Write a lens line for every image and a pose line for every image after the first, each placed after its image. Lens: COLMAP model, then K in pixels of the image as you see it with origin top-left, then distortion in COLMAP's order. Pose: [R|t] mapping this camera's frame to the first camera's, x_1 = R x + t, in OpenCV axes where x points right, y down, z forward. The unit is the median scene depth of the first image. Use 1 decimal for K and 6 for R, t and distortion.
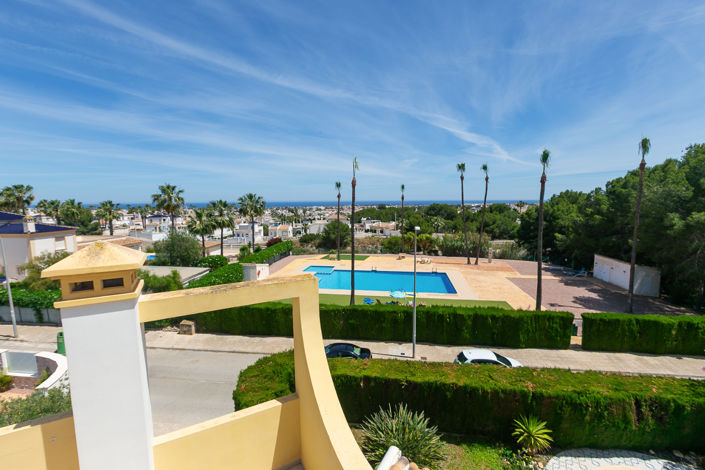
lens RADIAL K [[313.8, 0, 352.5], [0, 313.8, 235.0], [0, 0, 1]] dist [-0.000956, -0.000665]
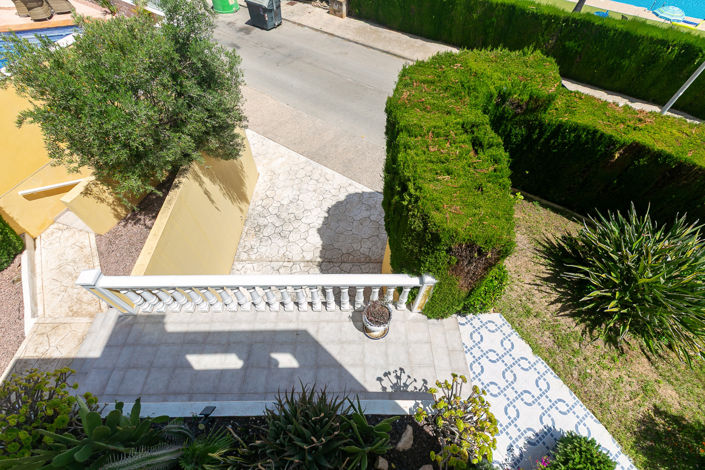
lens RADIAL K [[313.8, 0, 352.5], [0, 313.8, 235.0], [0, 0, 1]] dist [-0.000956, -0.000665]
pose [[0.884890, 0.386030, -0.260675, -0.079736], [-0.069833, 0.663245, 0.745137, 0.101223], [0.460536, -0.641160, 0.613857, 0.193342]]
